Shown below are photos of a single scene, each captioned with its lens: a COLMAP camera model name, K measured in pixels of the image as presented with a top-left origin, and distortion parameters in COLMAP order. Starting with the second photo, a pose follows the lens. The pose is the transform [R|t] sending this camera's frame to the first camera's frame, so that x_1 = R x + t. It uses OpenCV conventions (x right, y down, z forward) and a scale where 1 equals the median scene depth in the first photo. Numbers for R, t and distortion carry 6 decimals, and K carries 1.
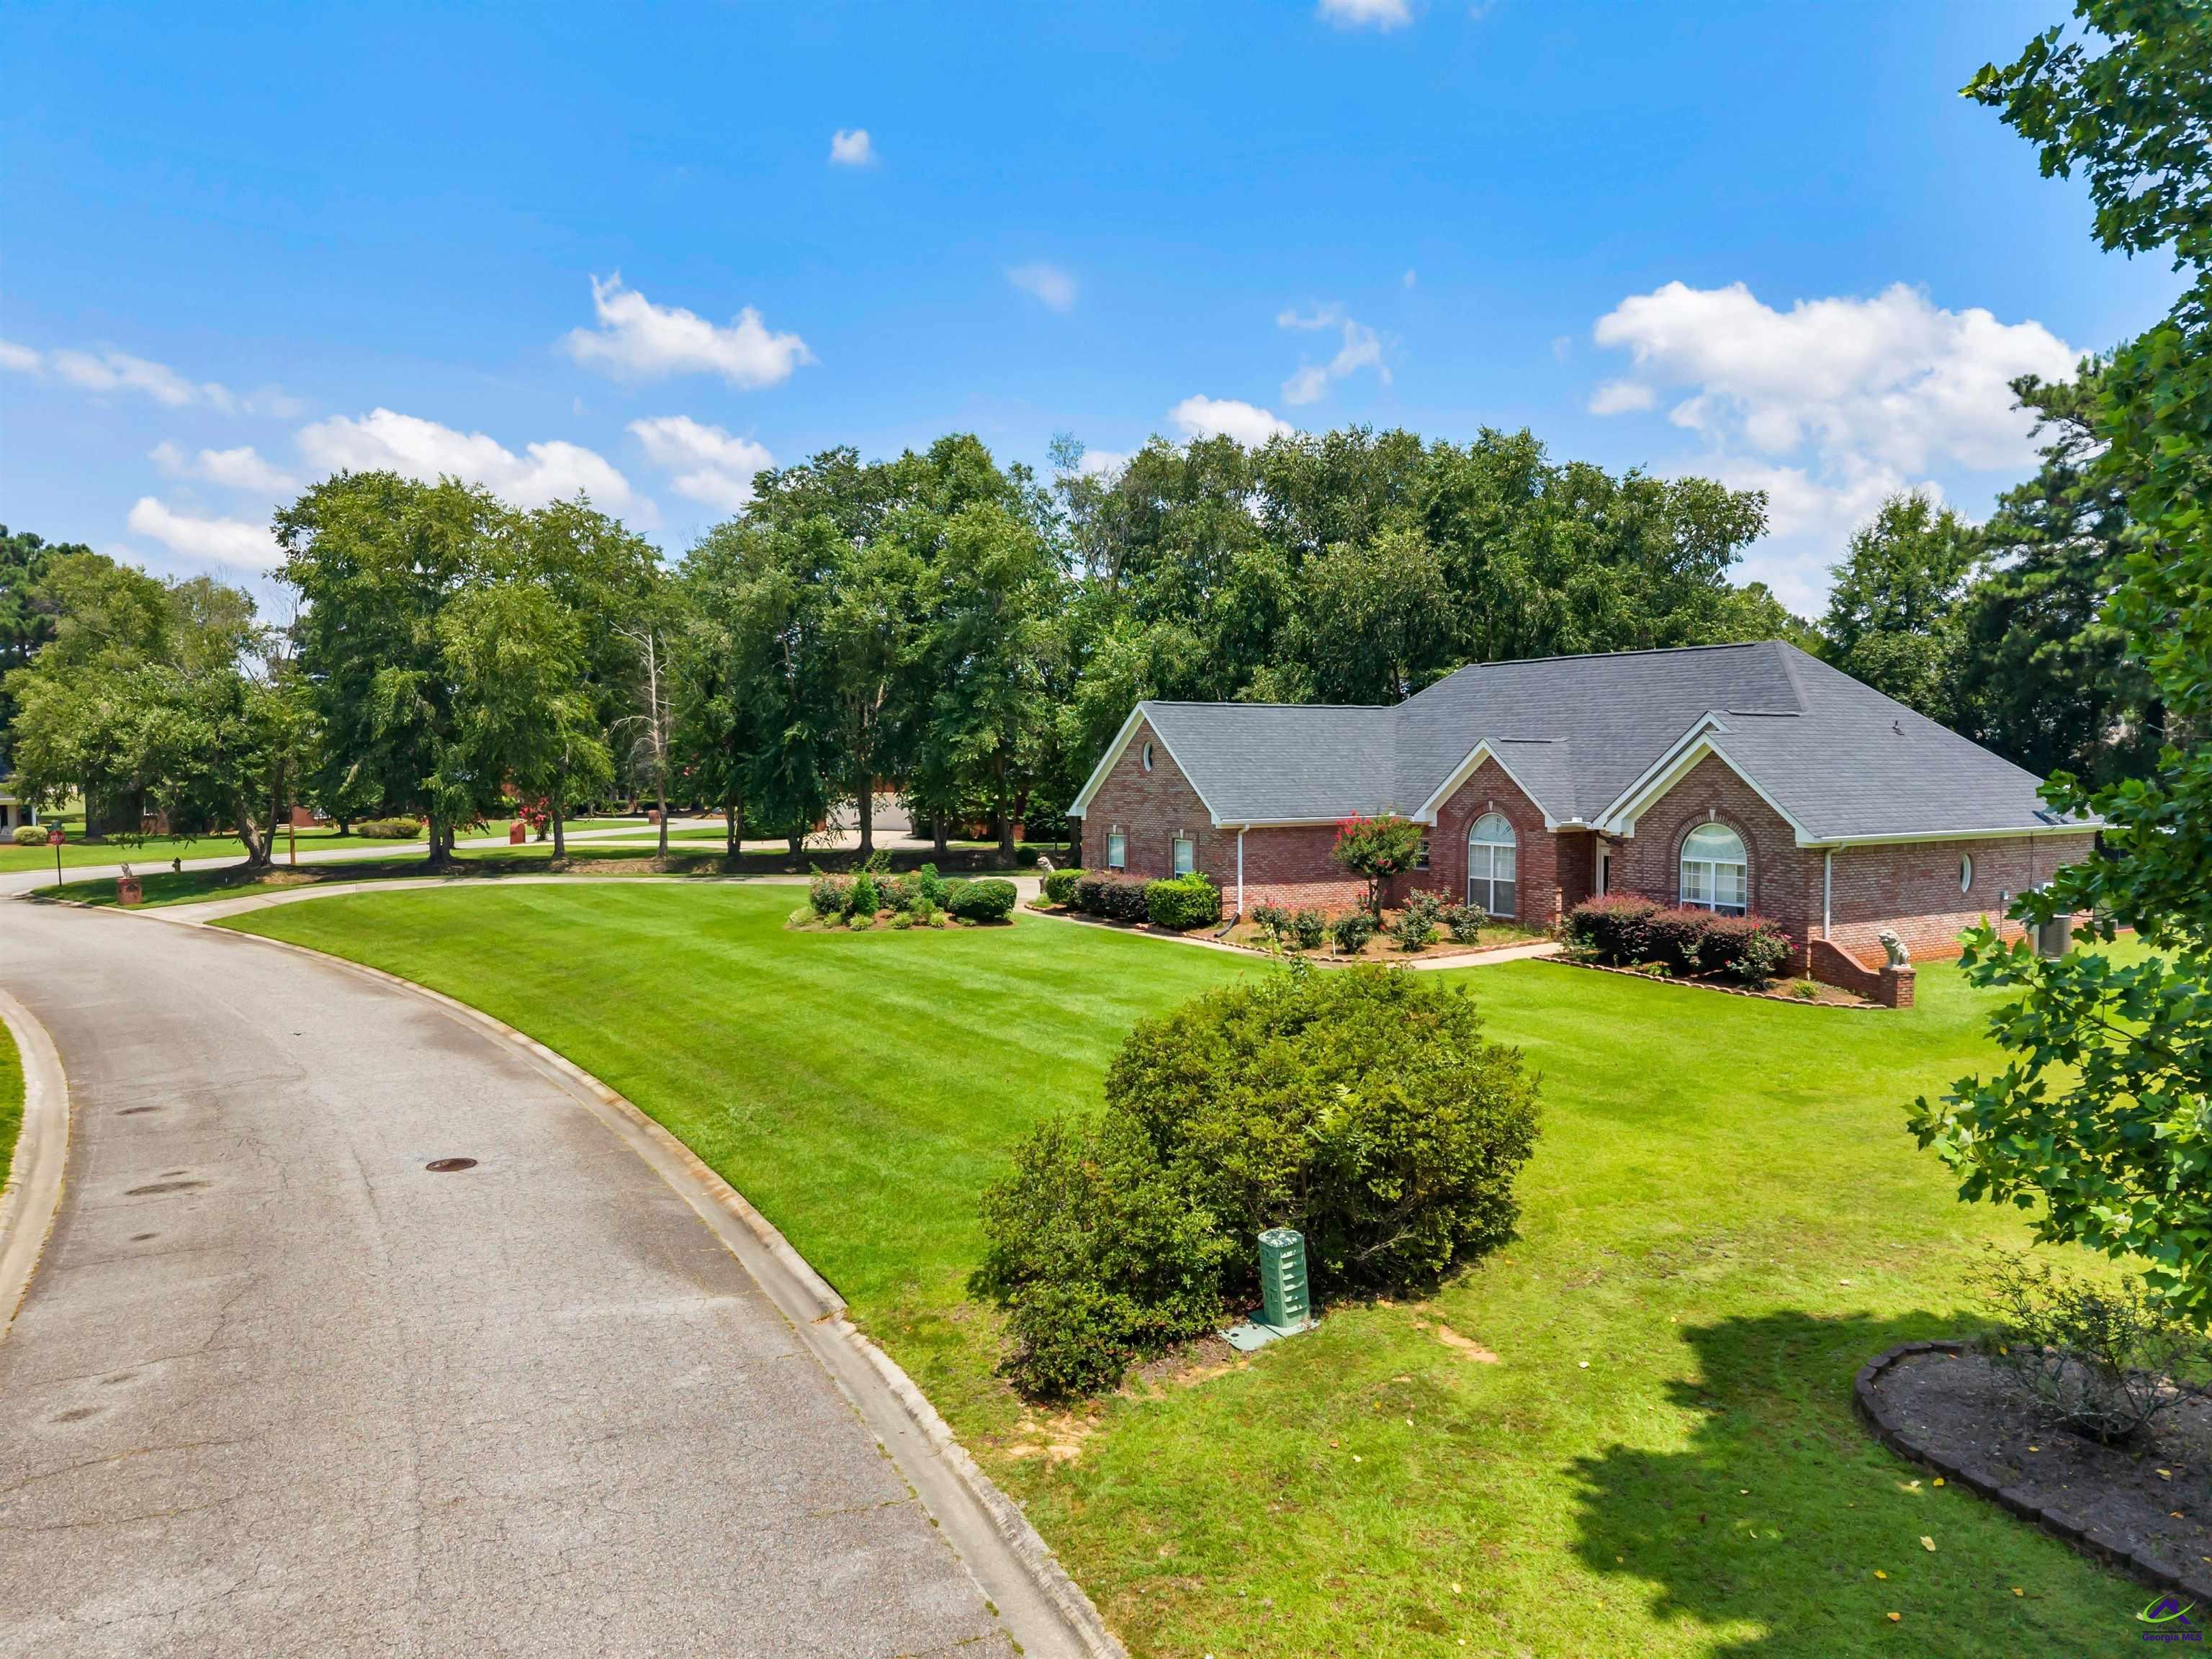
lens RADIAL K [[1496.3, 0, 1110.9], [0, 1496.3, 827.0], [0, 0, 1]] dist [0.025988, -0.020937]
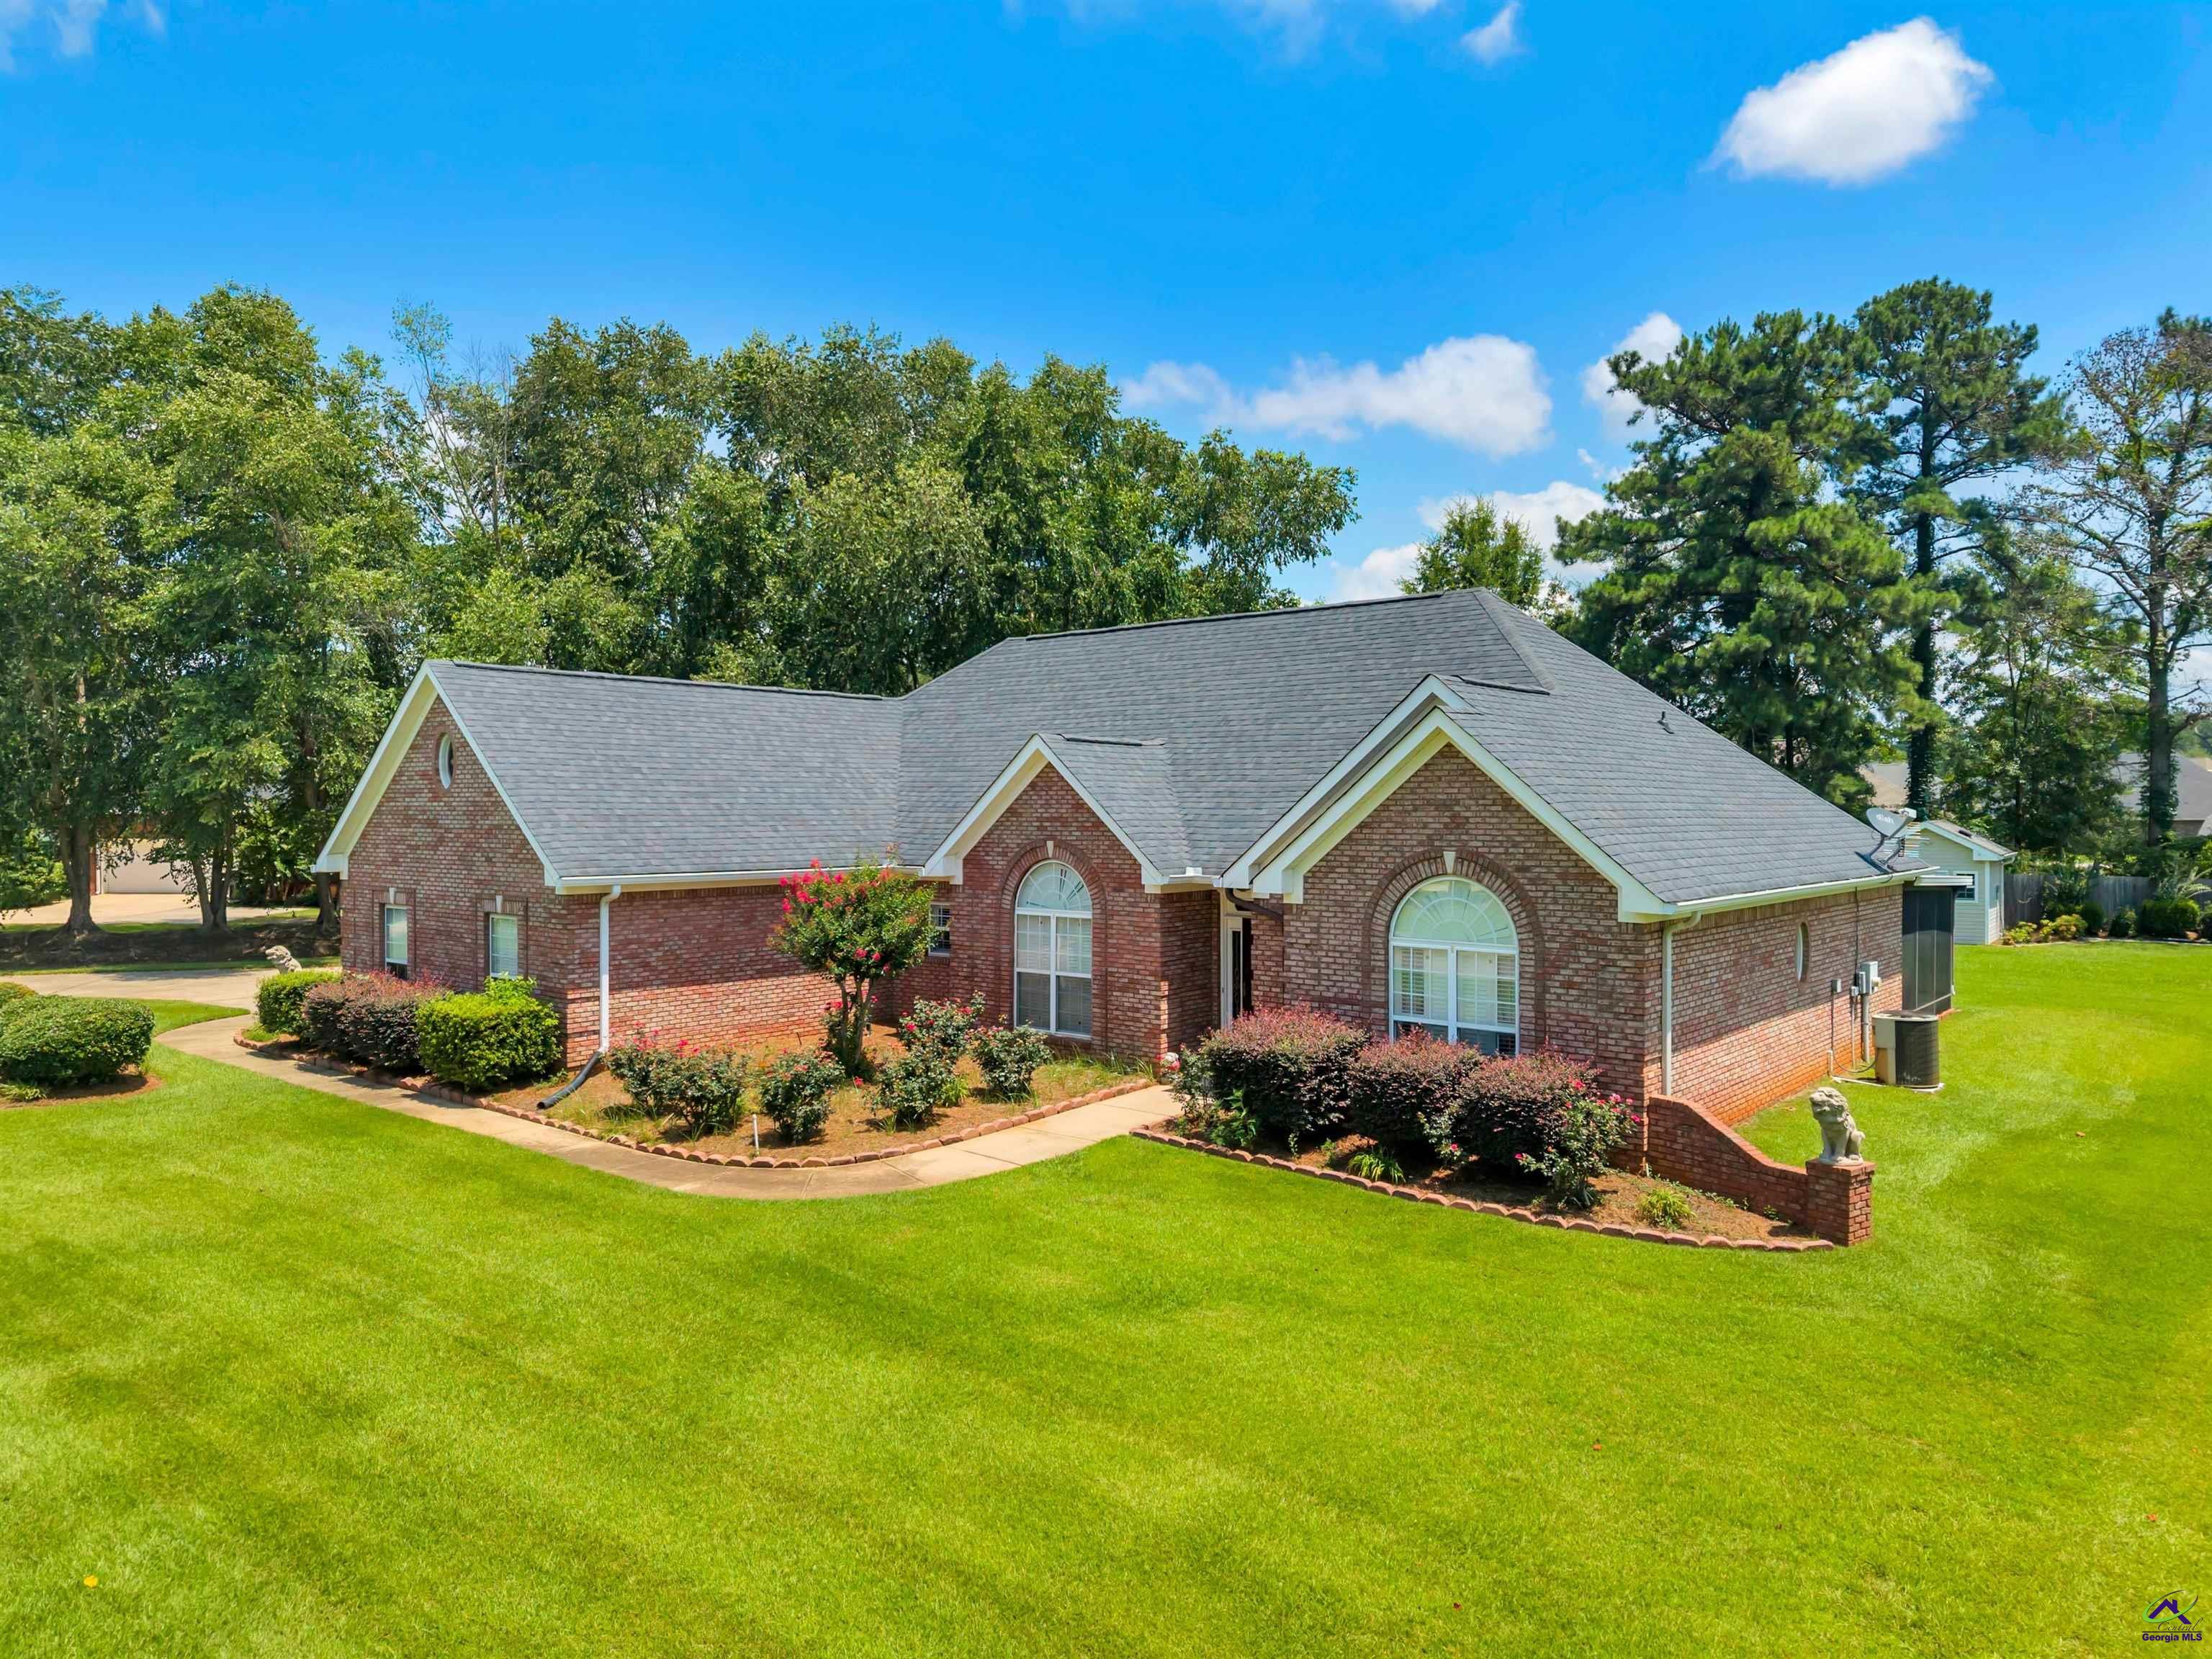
lens RADIAL K [[1496.3, 0, 1136.6], [0, 1496.3, 833.8], [0, 0, 1]] dist [0.025988, -0.020937]
pose [[0.949720, -0.004091, 0.313074, 0.101368], [0.012305, 0.999630, -0.024268, -0.005285], [-0.312858, 0.026900, 0.949419, 0.429418]]
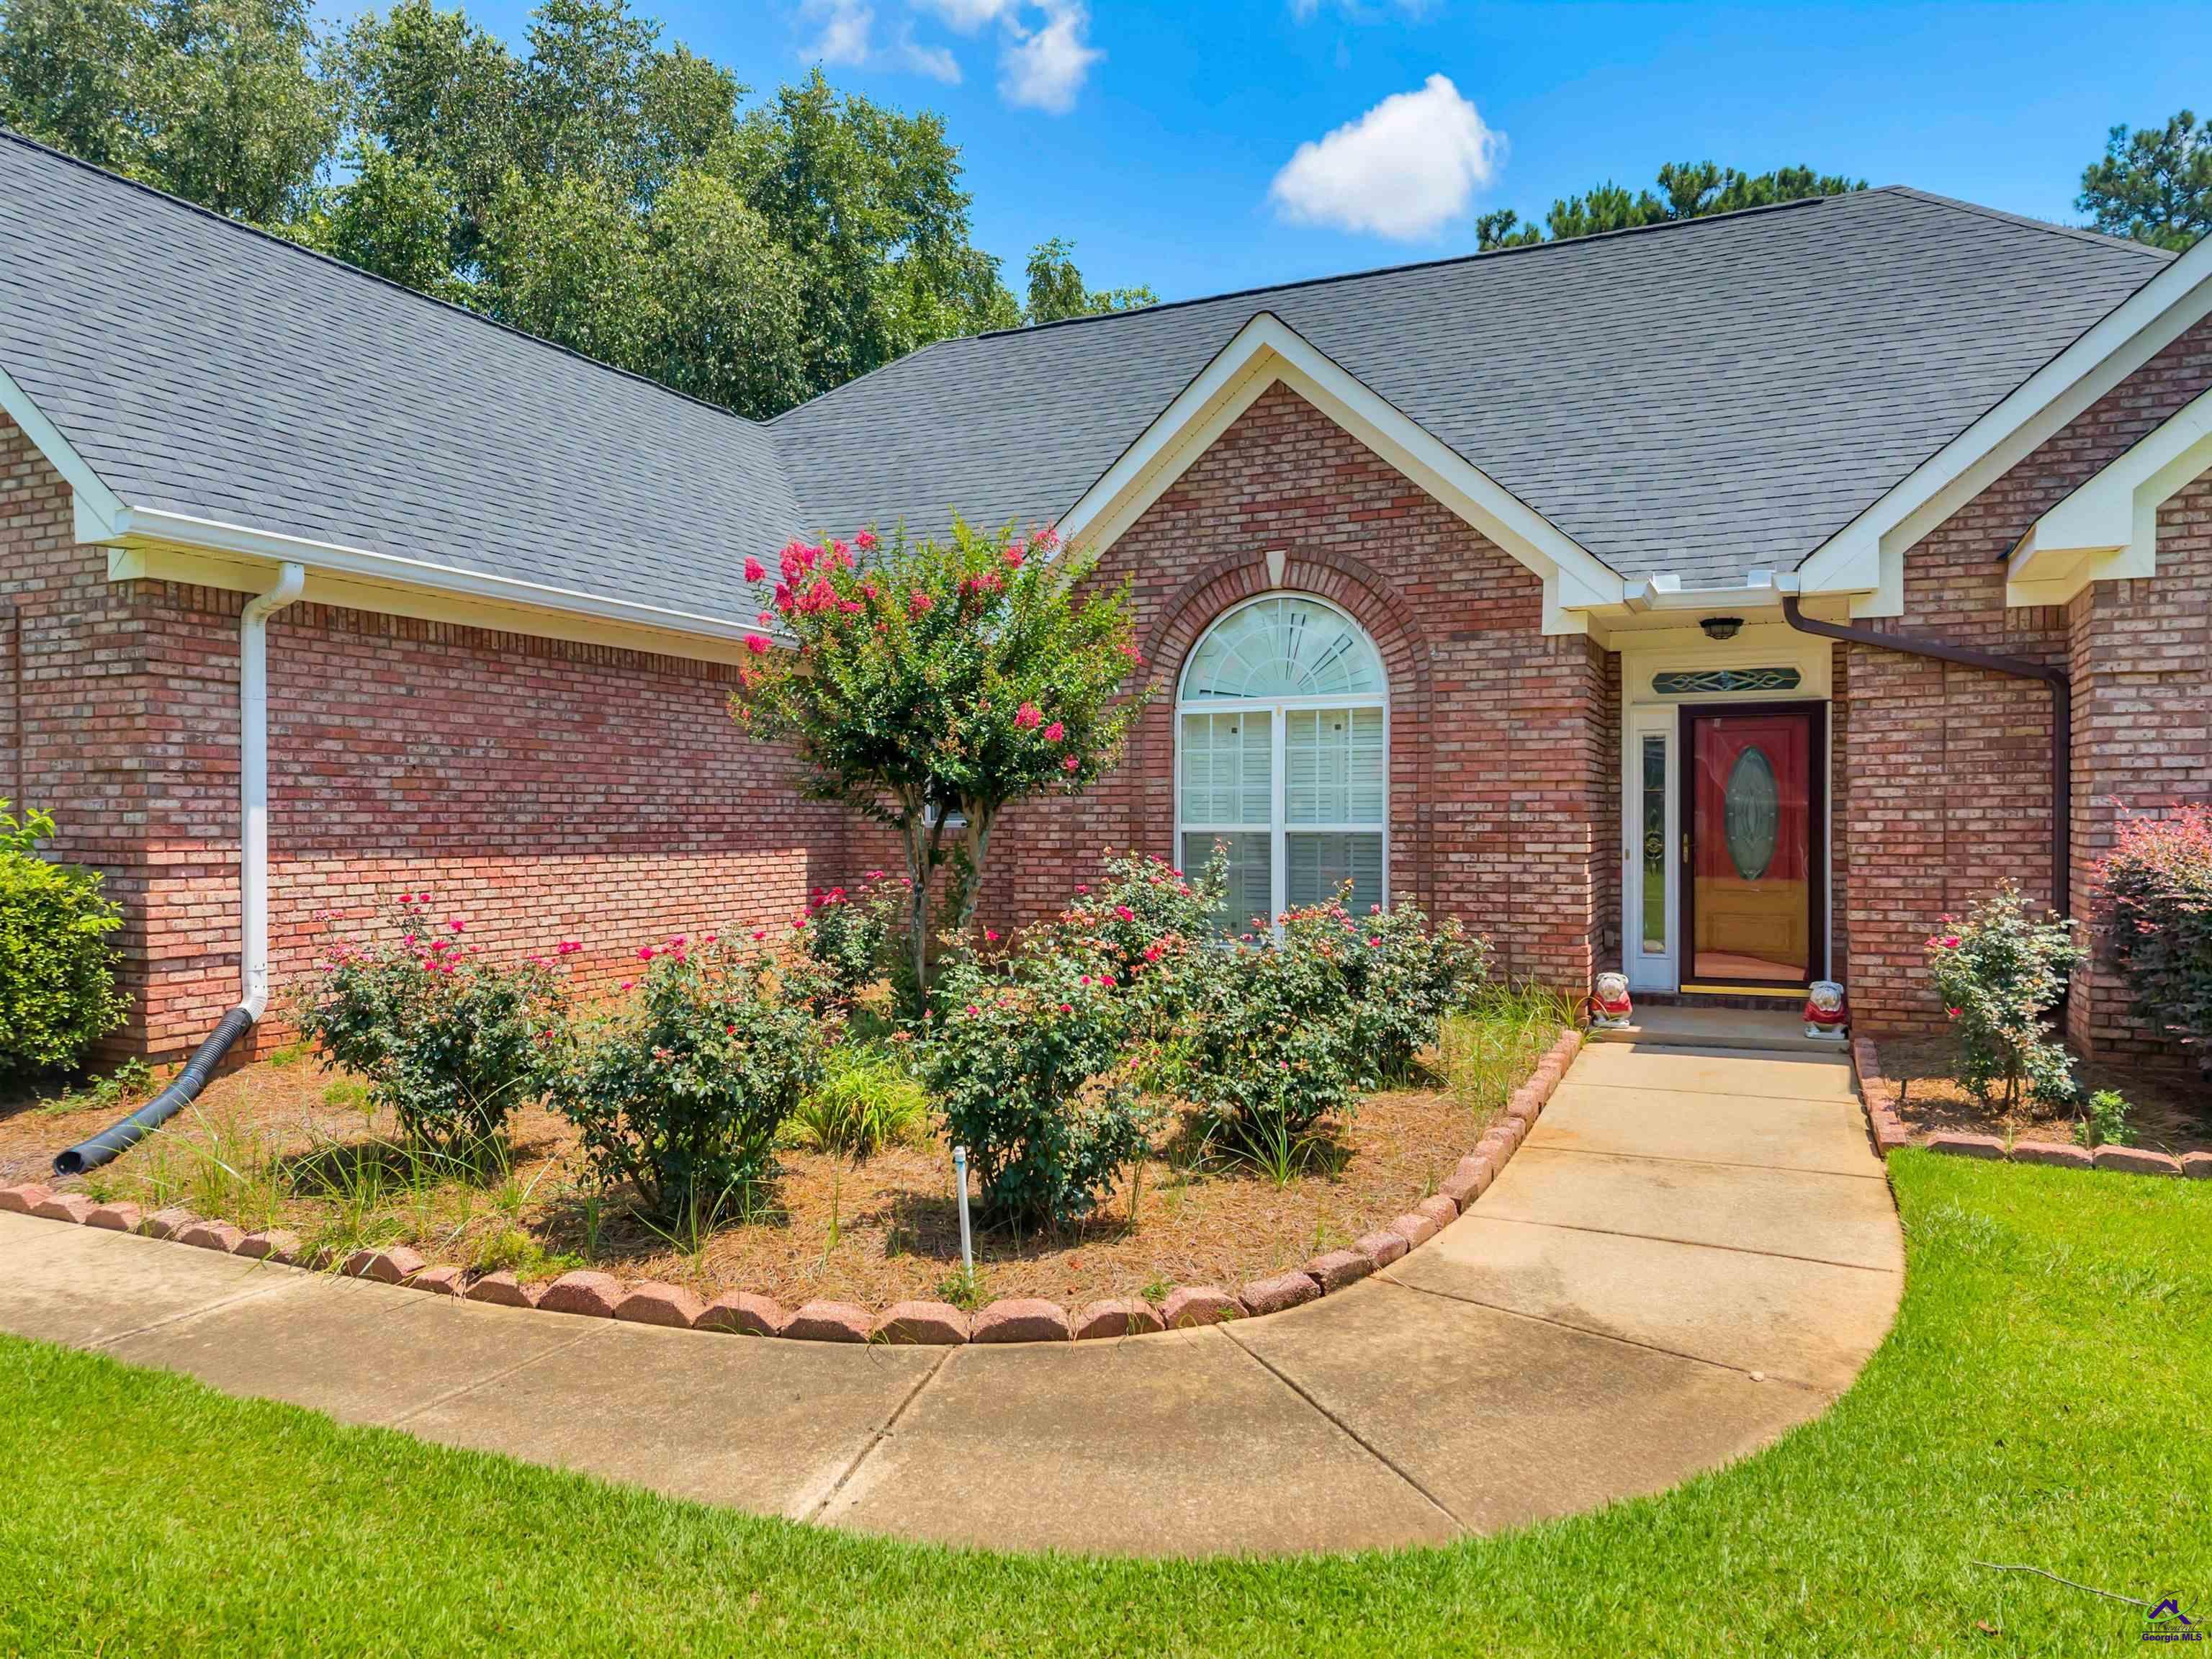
lens RADIAL K [[1496.3, 0, 1129.4], [0, 1496.3, 825.4], [0, 0, 1]] dist [0.025988, -0.020937]
pose [[0.840334, -0.000328, 0.542069, 0.076800], [0.024811, 0.998975, -0.037858, 0.044162], [-0.541501, 0.045263, 0.839481, 0.776125]]
